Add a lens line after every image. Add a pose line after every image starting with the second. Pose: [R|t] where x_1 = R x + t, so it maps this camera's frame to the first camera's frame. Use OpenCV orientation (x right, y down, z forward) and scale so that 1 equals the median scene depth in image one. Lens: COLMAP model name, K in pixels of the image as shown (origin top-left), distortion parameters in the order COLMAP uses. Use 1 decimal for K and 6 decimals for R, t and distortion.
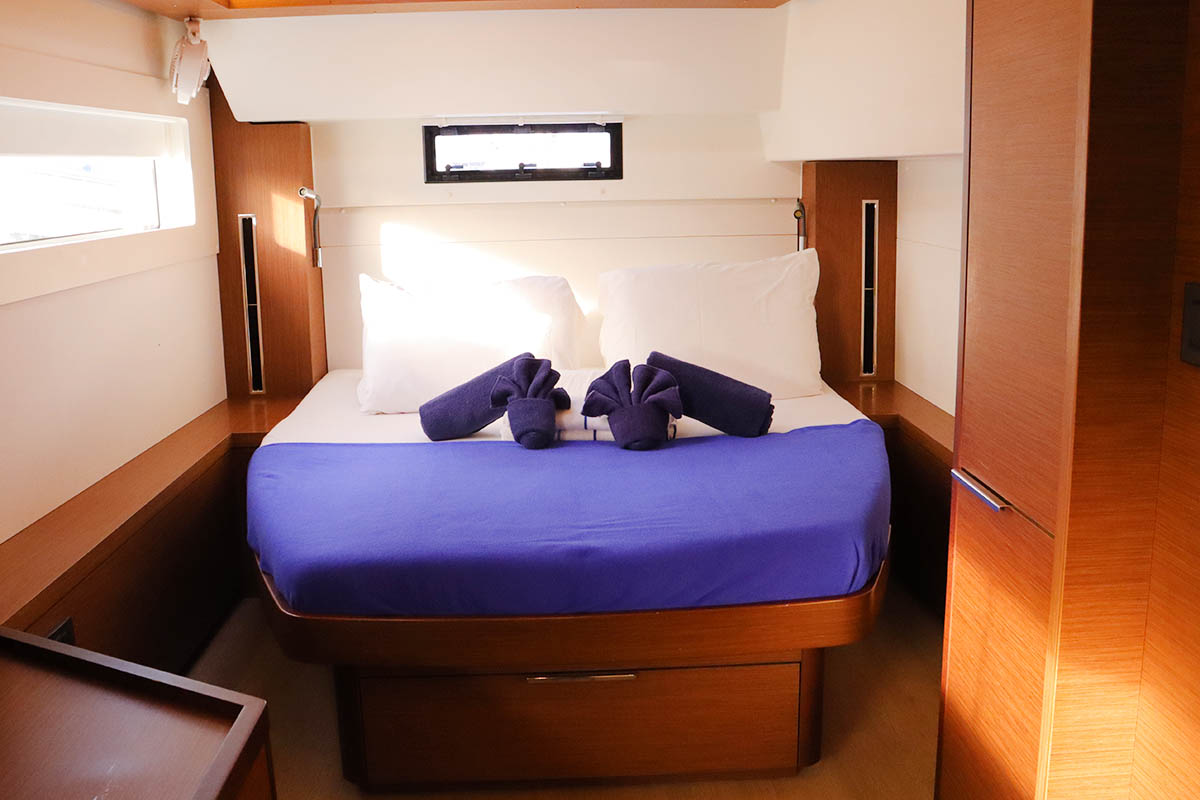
lens RADIAL K [[1141.1, 0, 600.0], [0, 1141.1, 400.0], [0, 0, 1]] dist [-0.107973, 0.012176]
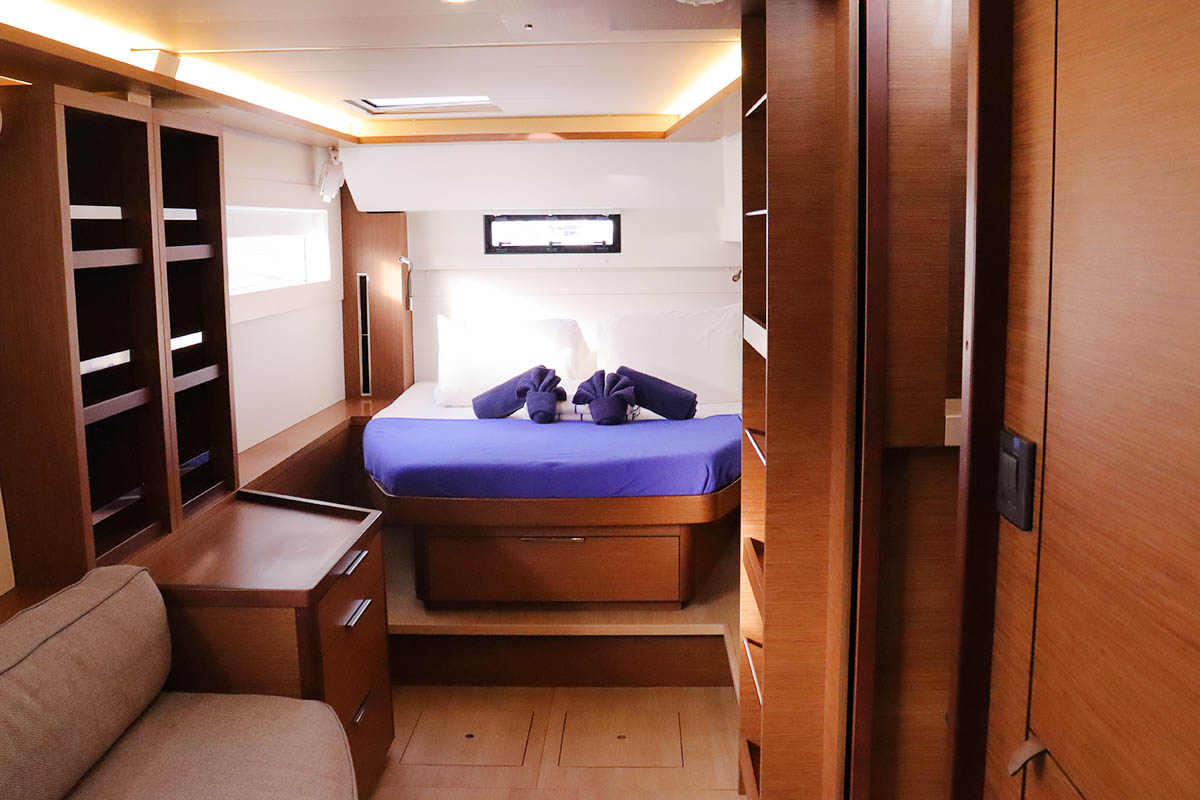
lens RADIAL K [[1141.1, 0, 600.0], [0, 1141.1, 400.0], [0, 0, 1]] dist [-0.107973, 0.012176]
pose [[0.997319, 0.019600, -0.070503, 0.121524], [-0.023208, 0.998443, -0.050729, 0.079893], [0.069399, 0.052229, 0.996221, -0.524454]]
